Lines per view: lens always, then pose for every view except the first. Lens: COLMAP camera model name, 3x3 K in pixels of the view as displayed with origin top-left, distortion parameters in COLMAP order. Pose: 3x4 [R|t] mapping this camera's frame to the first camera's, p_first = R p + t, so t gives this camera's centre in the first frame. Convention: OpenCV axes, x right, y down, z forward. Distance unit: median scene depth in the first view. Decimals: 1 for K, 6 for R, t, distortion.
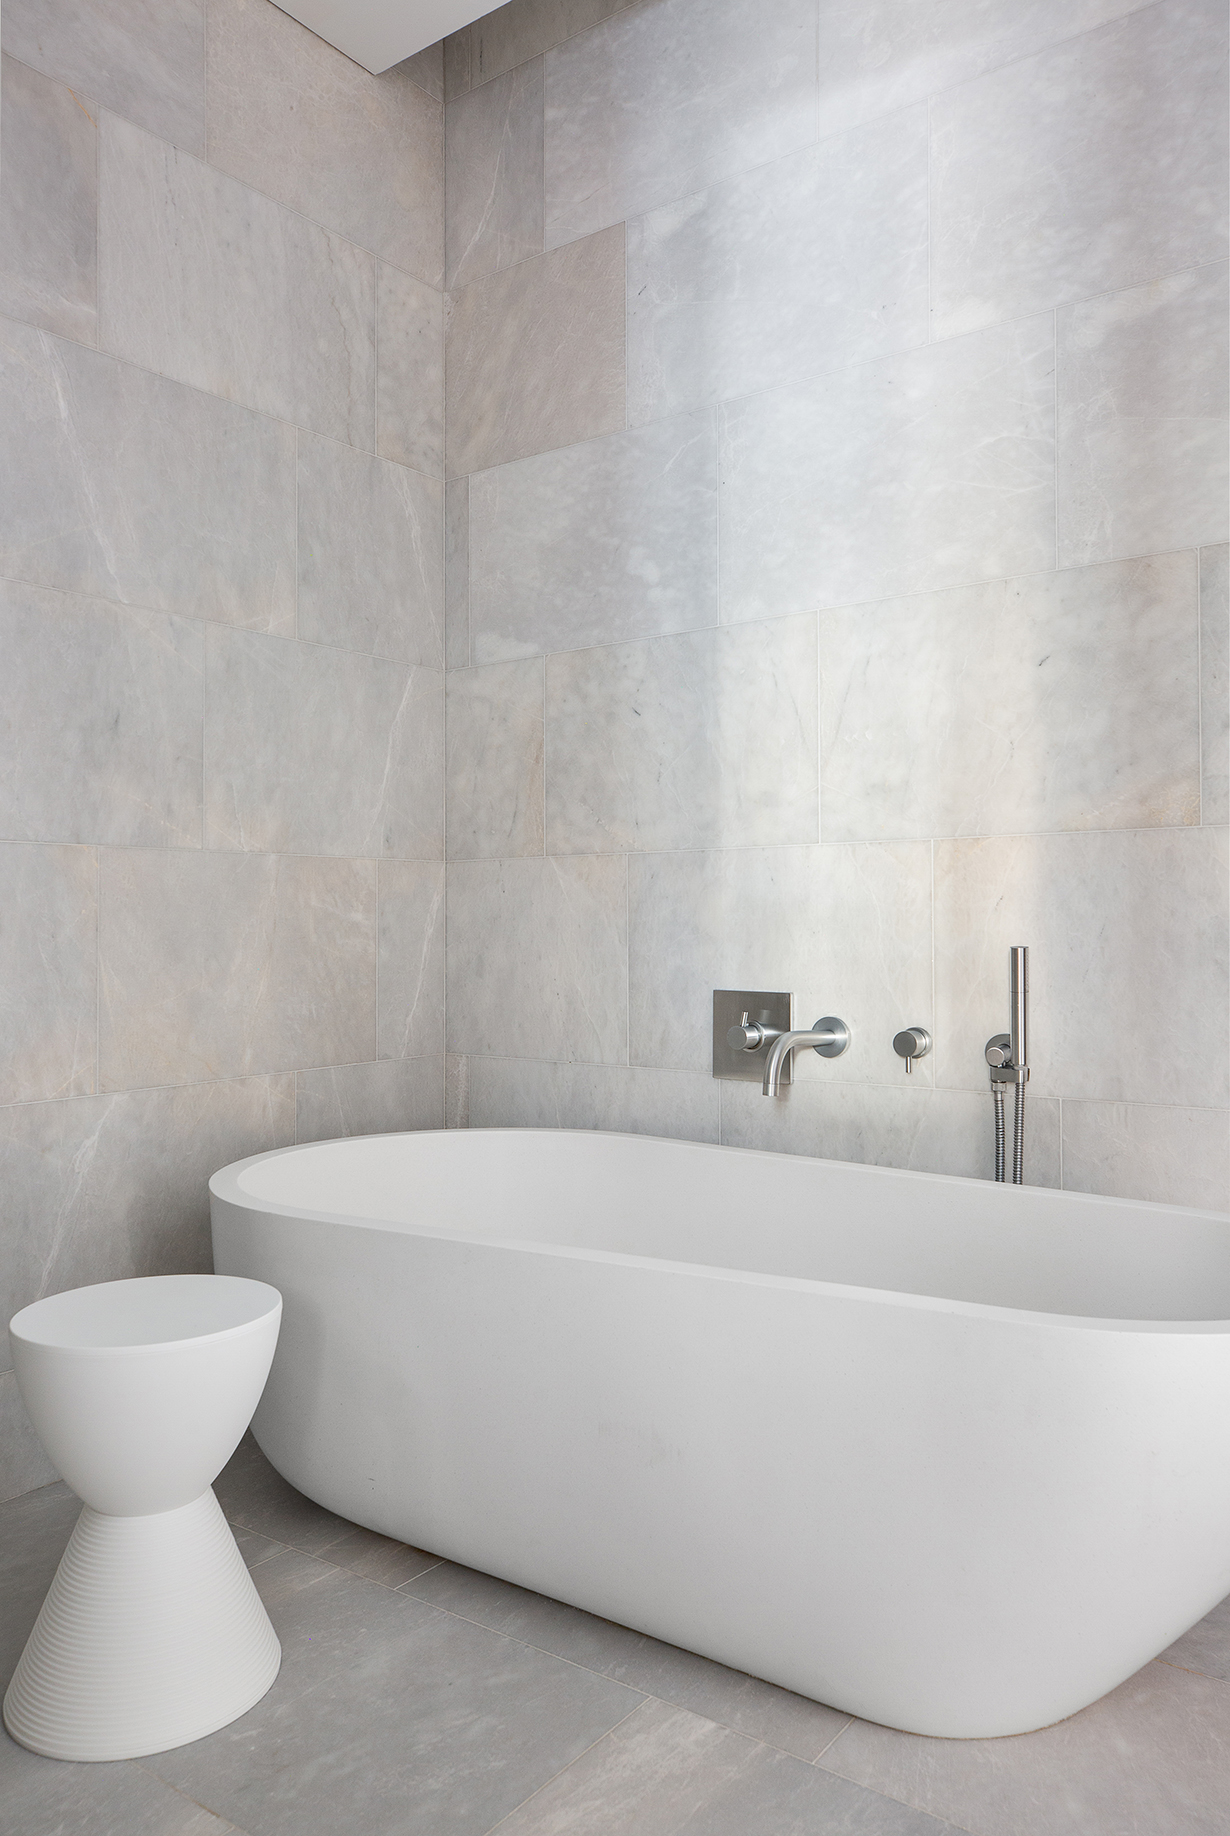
lens RADIAL K [[1304.9, 0, 606.9], [0, 1304.9, 911.5], [0, 0, 1]] dist [-0.008611, 0.021320]
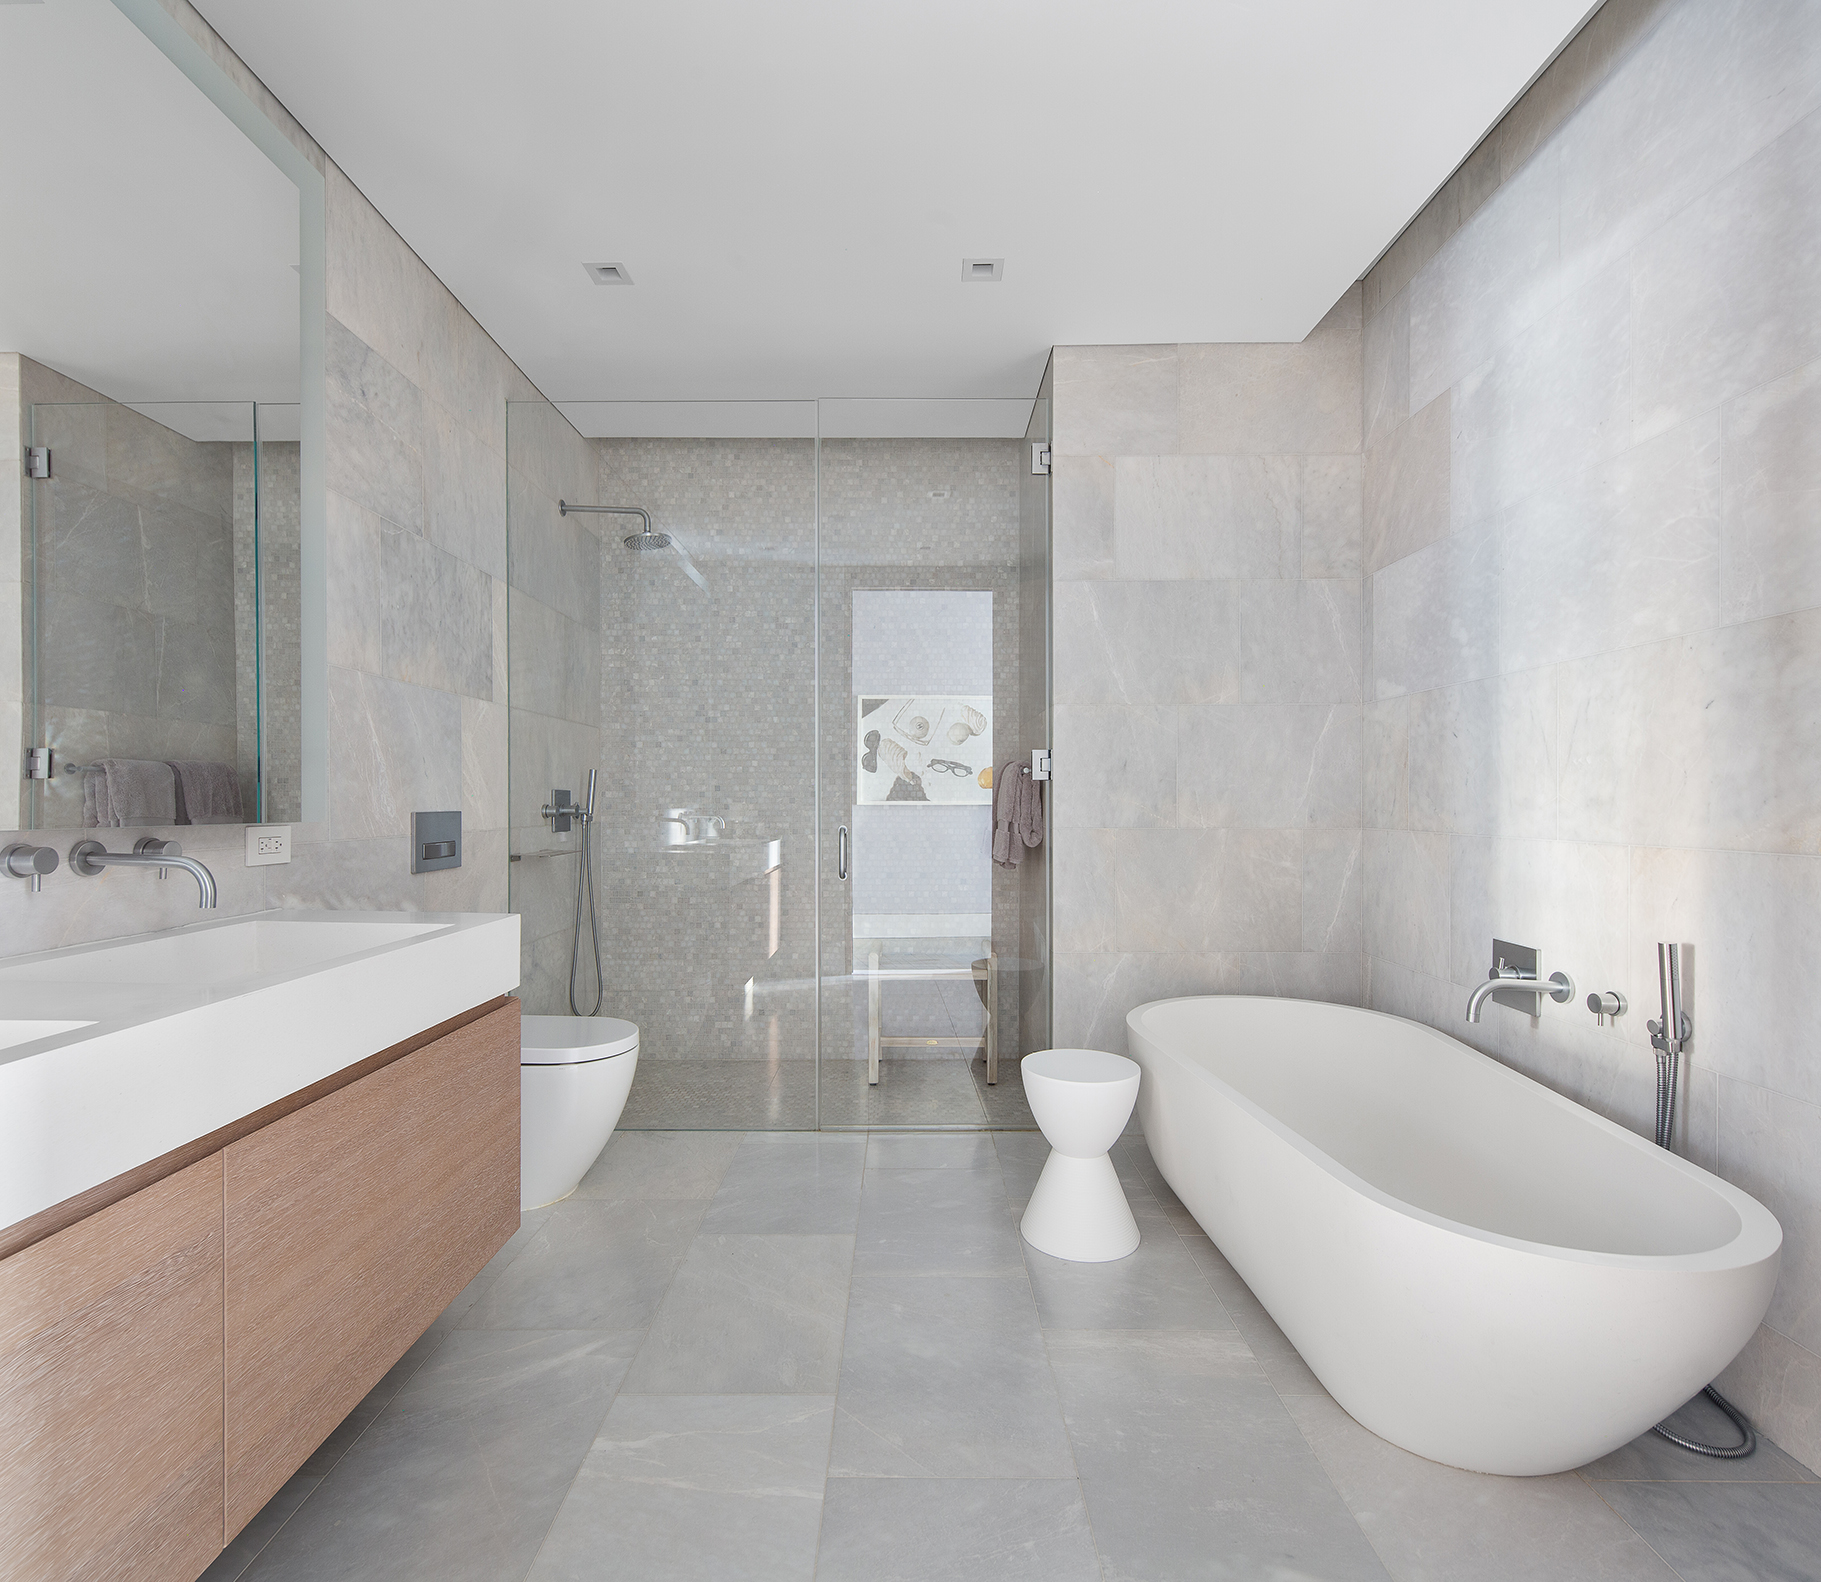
lens RADIAL K [[940.6, 0, 907.6], [0, 940.6, 799.8], [0, 0, 1]] dist [-0.002549, -0.004504]
pose [[0.576508, 0.012698, -0.816993, 0.540777], [0.008144, 0.999740, 0.021285, -0.114318], [0.817051, -0.018925, 0.576255, -0.081310]]
